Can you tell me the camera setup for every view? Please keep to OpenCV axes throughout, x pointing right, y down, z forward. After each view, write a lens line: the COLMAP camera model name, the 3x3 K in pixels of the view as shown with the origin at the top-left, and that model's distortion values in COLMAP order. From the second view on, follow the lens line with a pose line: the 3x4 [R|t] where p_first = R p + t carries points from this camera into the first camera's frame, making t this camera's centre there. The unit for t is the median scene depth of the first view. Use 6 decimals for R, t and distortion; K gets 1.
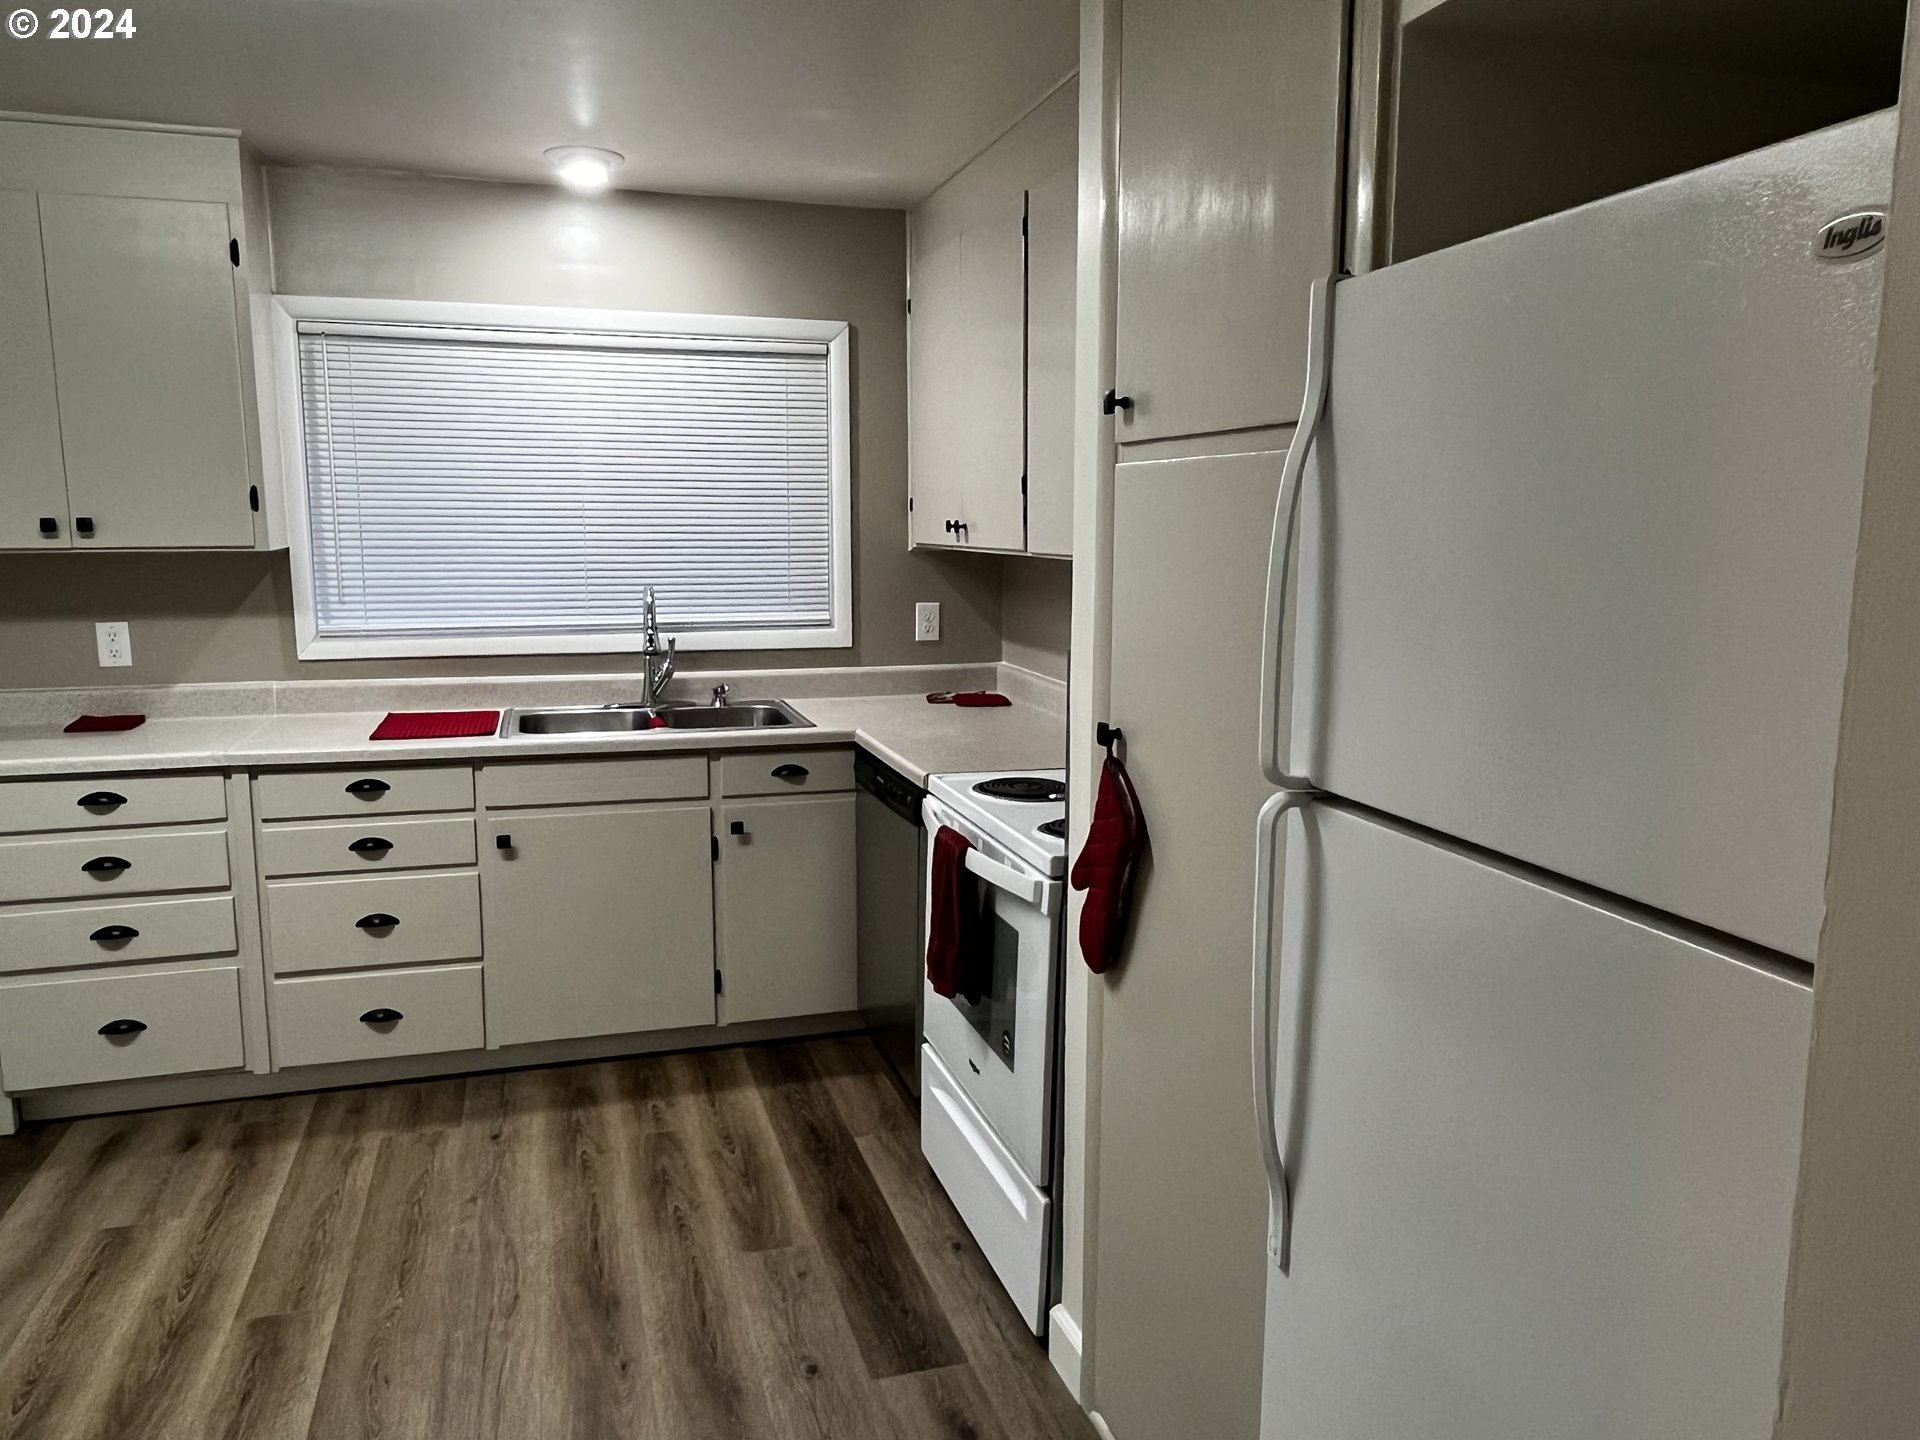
lens RADIAL K [[1344.2, 0, 966.1], [0, 1344.2, 720.8], [0, 0, 1]] dist [-0.002943, -0.000402]
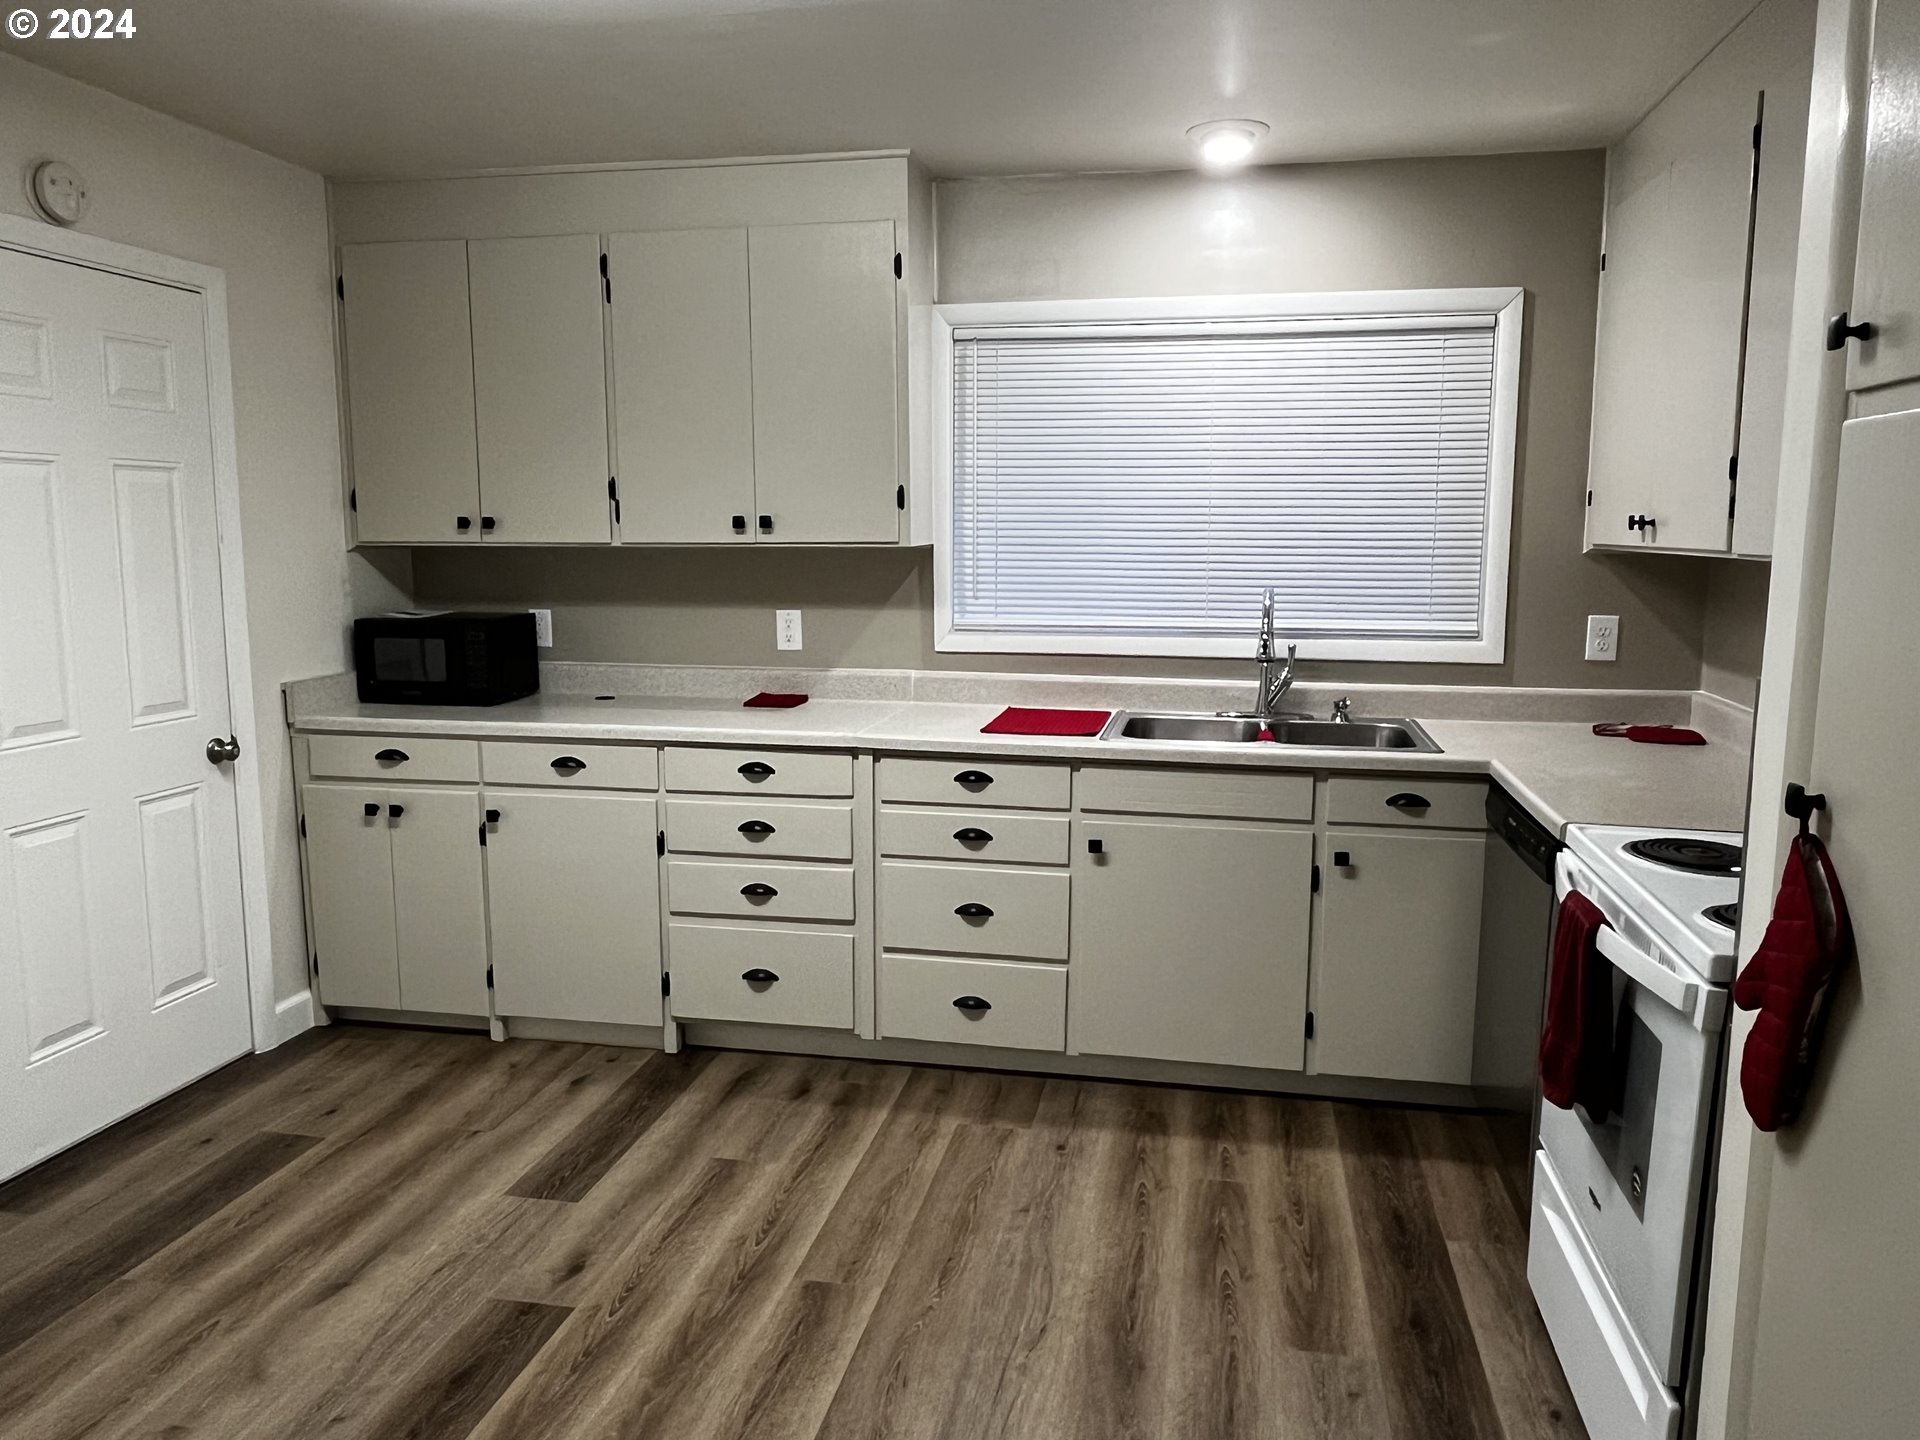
lens RADIAL K [[1342.2, 0, 967.9], [0, 1342.2, 717.2], [0, 0, 1]] dist [-0.001517, -0.000218]
pose [[0.878587, 0.065573, -0.473060, 0.029702], [-0.069278, 0.997551, 0.009610, -0.006329], [0.472532, 0.024329, 0.880978, 0.097837]]
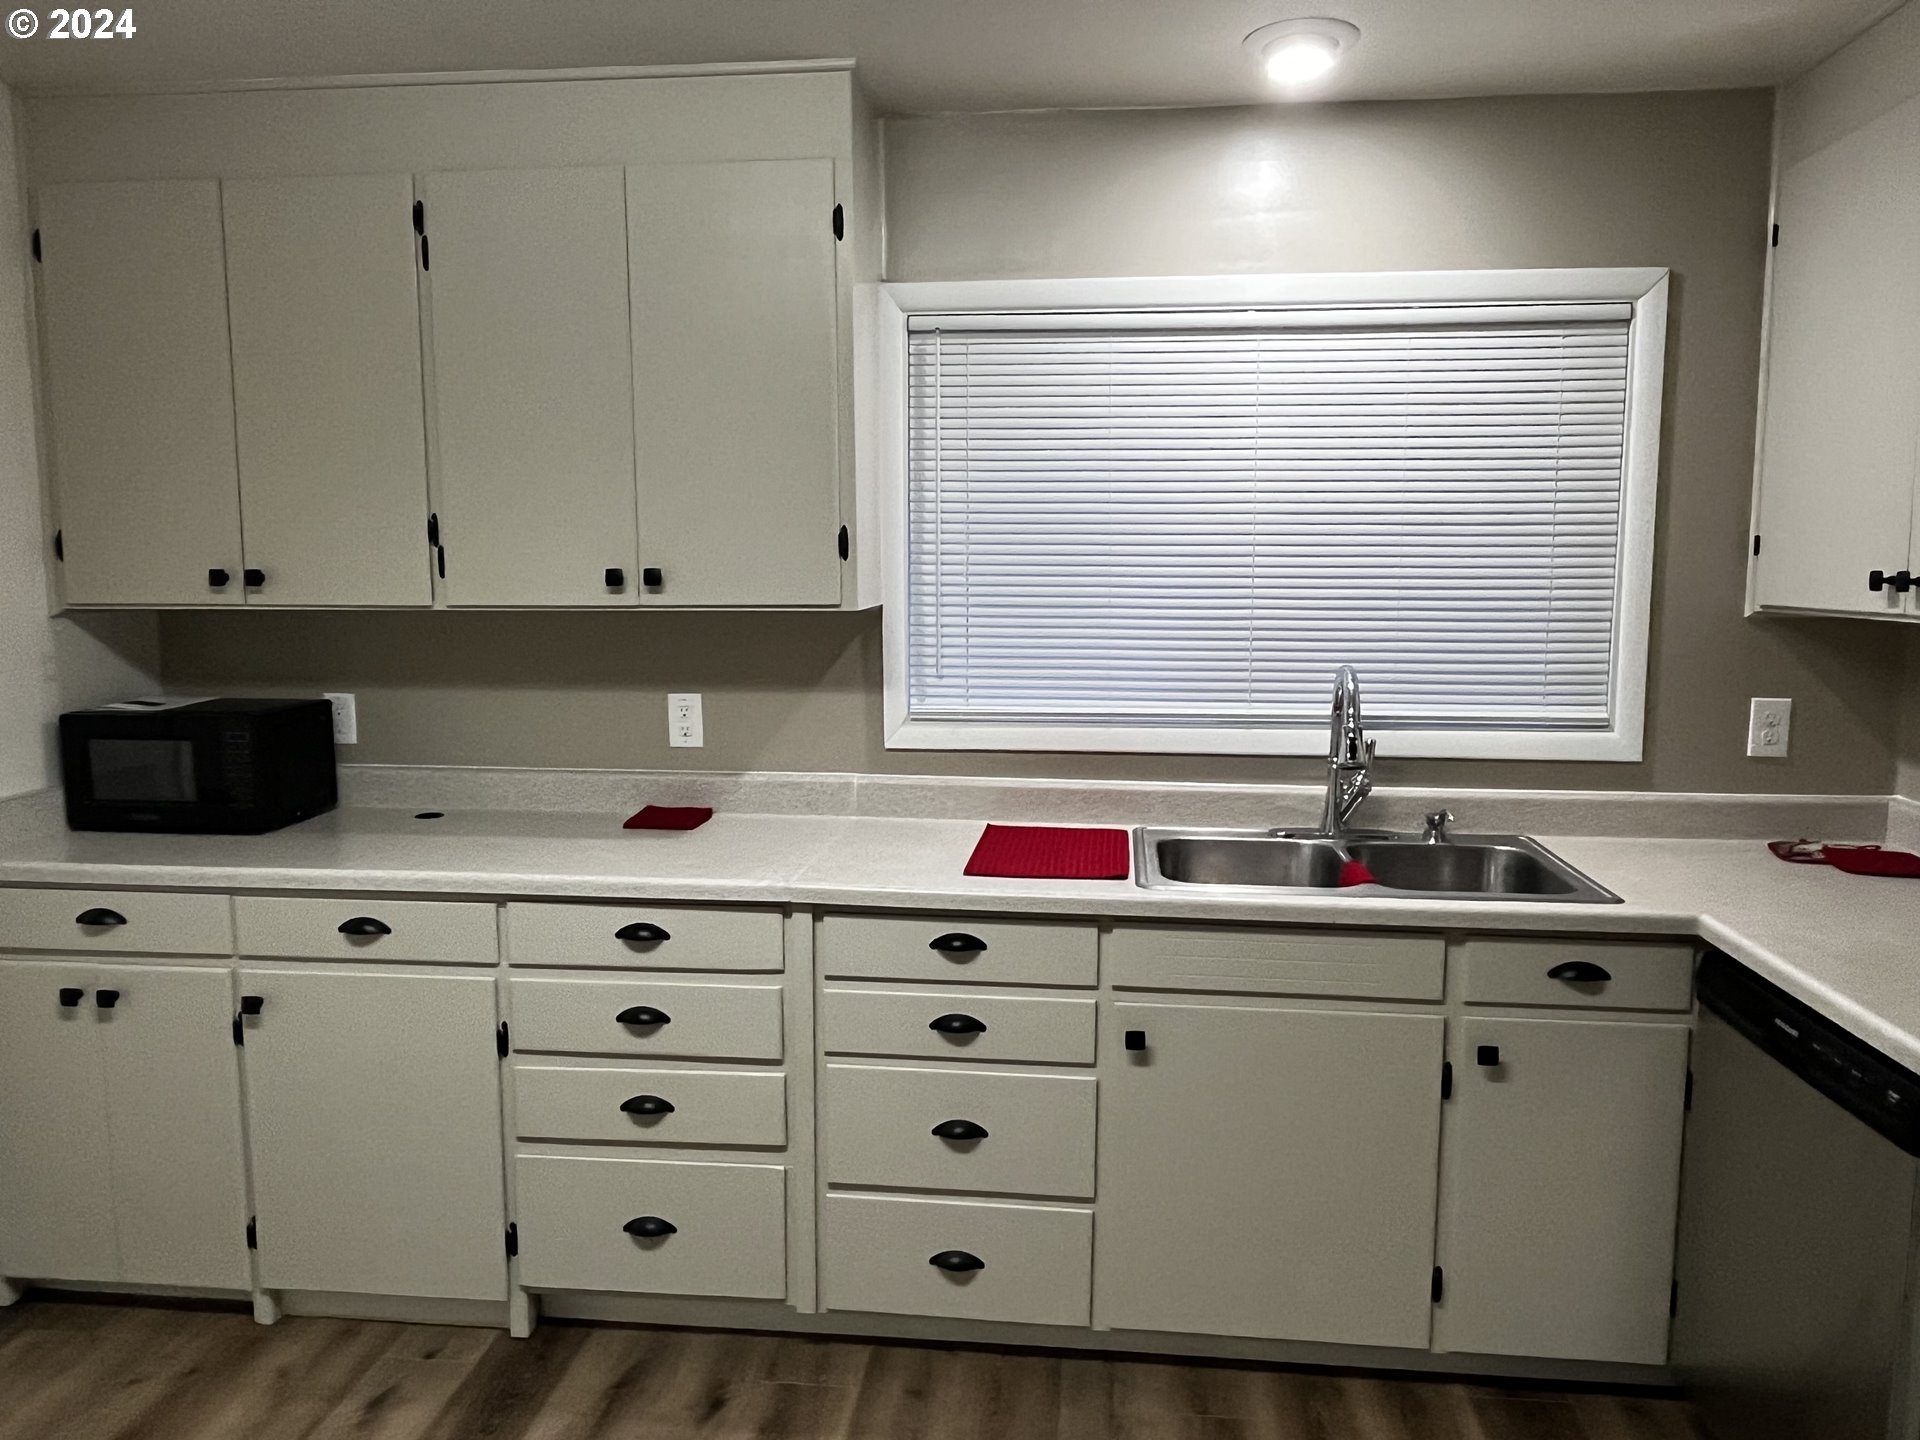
lens RADIAL K [[1342.2, 0, 967.9], [0, 1342.2, 717.2], [0, 0, 1]] dist [-0.001517, -0.000218]
pose [[0.916915, 0.043337, -0.396723, -0.161461], [-0.057045, 0.998111, -0.022813, -0.054344], [0.394985, 0.043548, 0.917655, 0.338859]]
